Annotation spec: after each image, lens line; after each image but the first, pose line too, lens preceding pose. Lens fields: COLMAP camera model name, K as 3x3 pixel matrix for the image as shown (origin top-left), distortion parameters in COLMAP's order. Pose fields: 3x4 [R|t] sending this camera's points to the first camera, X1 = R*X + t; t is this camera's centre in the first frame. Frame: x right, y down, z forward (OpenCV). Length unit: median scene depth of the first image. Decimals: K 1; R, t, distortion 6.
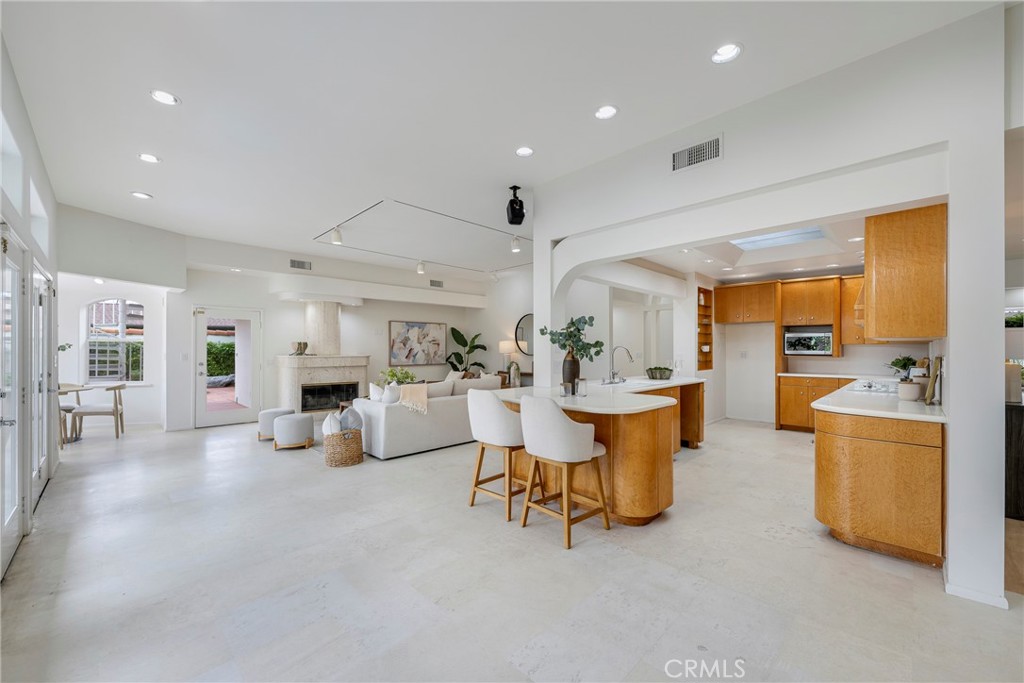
lens RADIAL K [[408.3, 0, 509.5], [0, 408.3, 345.7], [0, 0, 1]] dist [0.000996, -0.000012]
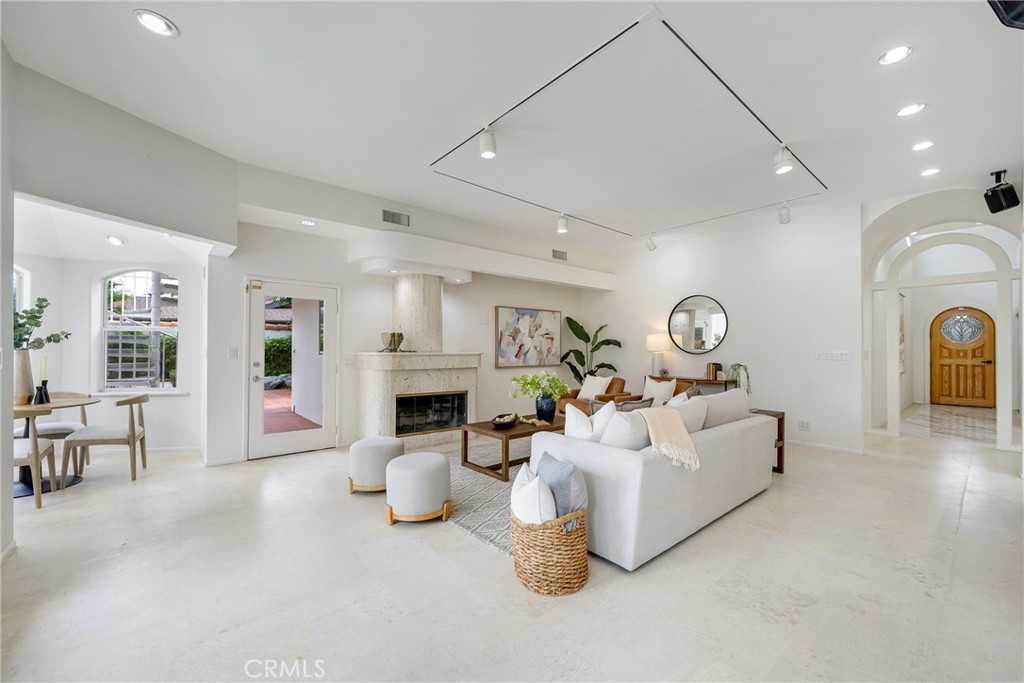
lens RADIAL K [[408.3, 0, 509.5], [0, 408.3, 345.7], [0, 0, 1]] dist [0.000996, -0.000012]
pose [[0.997421, 0.004090, -0.071659, -0.247582], [-0.003959, 0.999990, 0.001968, 0.009911], [0.071666, -0.001679, 0.997427, 0.305214]]
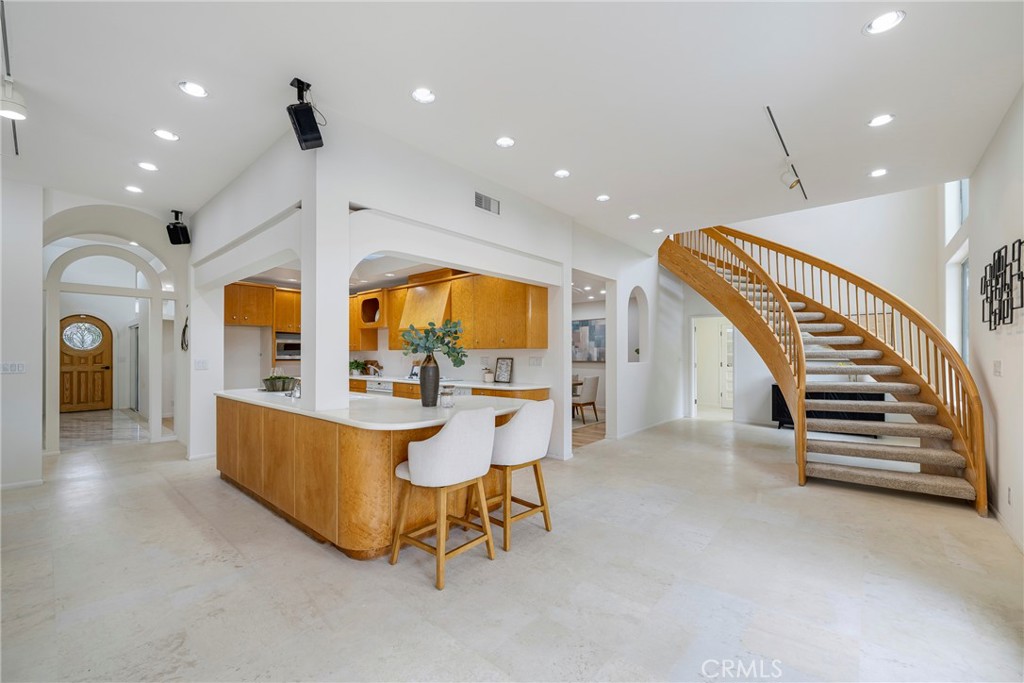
lens RADIAL K [[410.7, 0, 512.9], [0, 410.7, 350.0], [0, 0, 1]] dist [0.001648, 0.000093]
pose [[-0.072919, 0.012577, 0.997259, -0.325263], [-0.008865, 0.999873, -0.013258, 0.004792], [-0.997298, -0.009808, -0.072798, 0.391561]]
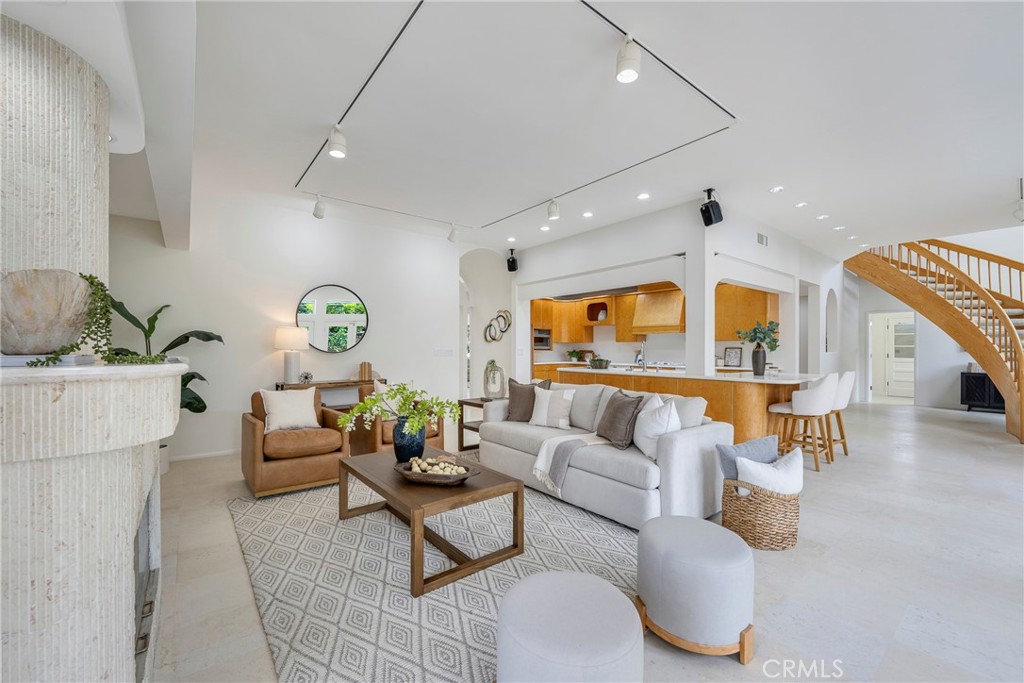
lens RADIAL K [[416.0, 0, 511.6], [0, 416.0, 340.1], [0, 0, 1]] dist [-0.000665, 0.000170]
pose [[0.098276, 0.020921, 0.994939, -0.599266], [-0.011570, 0.999735, -0.019879, 0.016180], [-0.995092, -0.009558, 0.098493, 0.755199]]
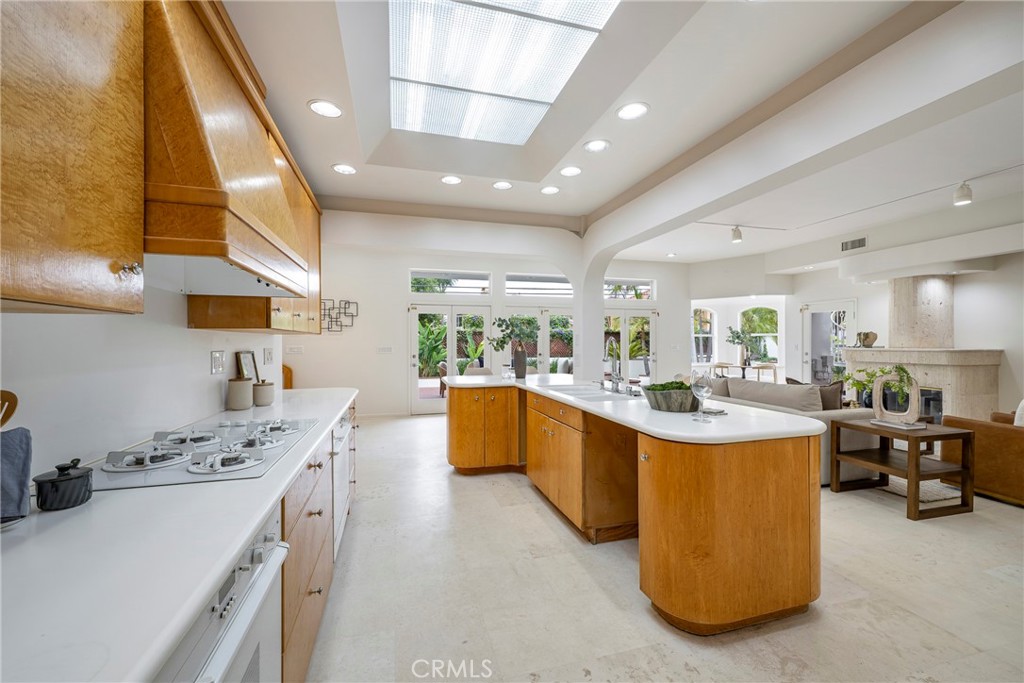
lens RADIAL K [[411.4, 0, 512.0], [0, 411.4, 341.5], [0, 0, 1]] dist [0.000846, 0.000072]
pose [[-0.486345, 0.000376, -0.873767, 0.561203], [0.012621, 0.999899, -0.006595, 0.006475], [0.873676, -0.014235, -0.486300, 0.710033]]
